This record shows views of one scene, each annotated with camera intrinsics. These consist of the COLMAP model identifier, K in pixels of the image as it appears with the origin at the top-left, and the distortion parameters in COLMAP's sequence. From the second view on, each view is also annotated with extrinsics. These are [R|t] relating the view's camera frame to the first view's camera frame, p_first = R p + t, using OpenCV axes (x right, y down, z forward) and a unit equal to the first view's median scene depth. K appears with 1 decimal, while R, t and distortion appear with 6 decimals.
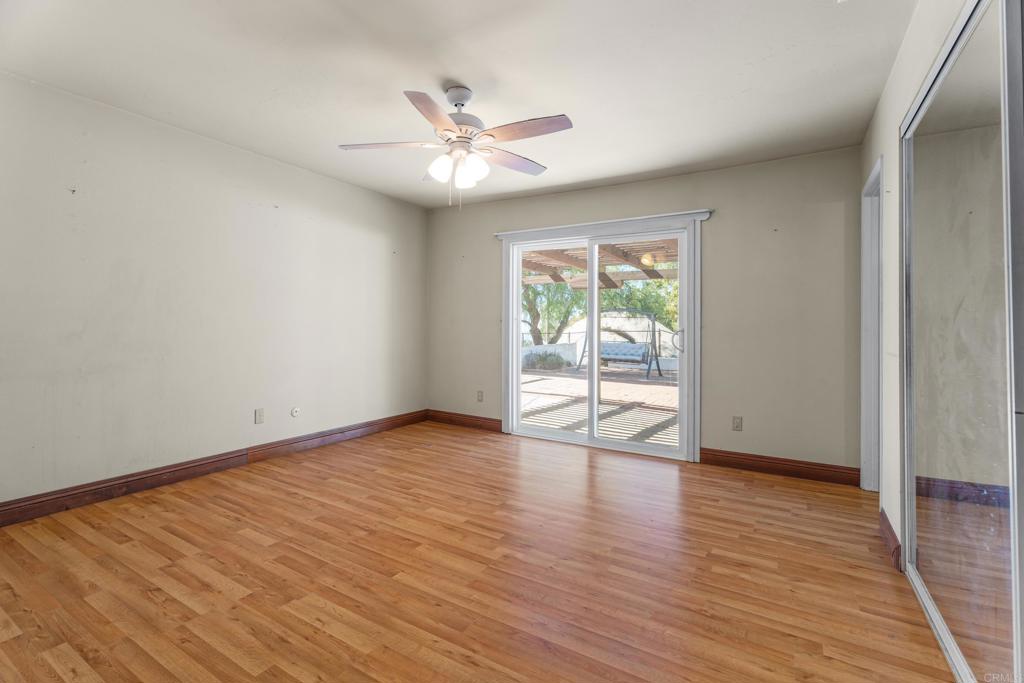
lens RADIAL K [[462.6, 0, 515.6], [0, 462.6, 320.2], [0, 0, 1]] dist [-0.000229, -0.000078]
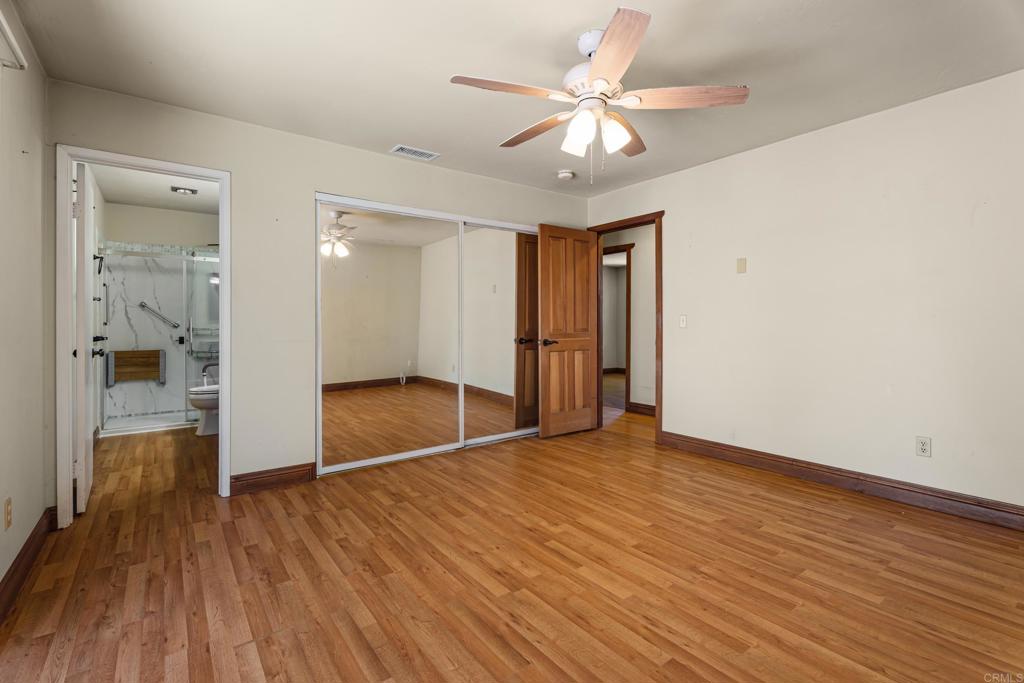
lens RADIAL K [[462.6, 0, 511.0], [0, 462.6, 334.5], [0, 0, 1]] dist [-0.000229, -0.000078]
pose [[-0.920665, -0.017134, 0.389978, -0.317540], [-0.013389, 0.999834, 0.012321, 0.024189], [-0.390124, 0.006122, -0.920742, 1.862242]]
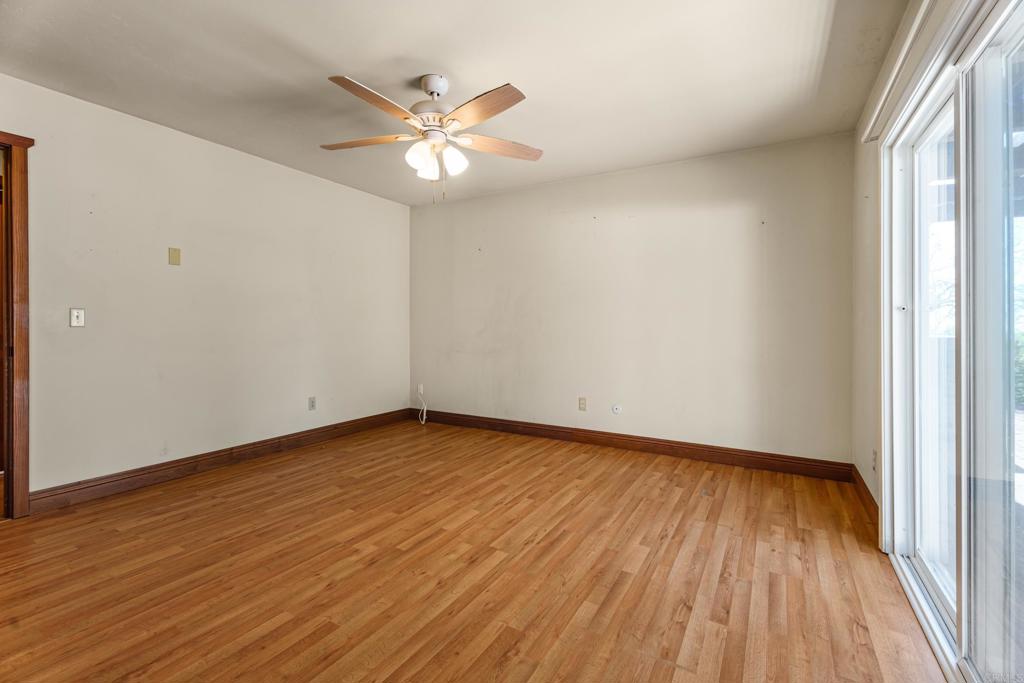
lens RADIAL K [[462.6, 0, 510.3], [0, 462.6, 332.0], [0, 0, 1]] dist [-0.000229, -0.000078]
pose [[0.002614, 0.005234, -0.999983, 0.870636], [0.008735, 0.999948, 0.005257, 0.029734], [0.999958, -0.008749, 0.002568, 1.187460]]
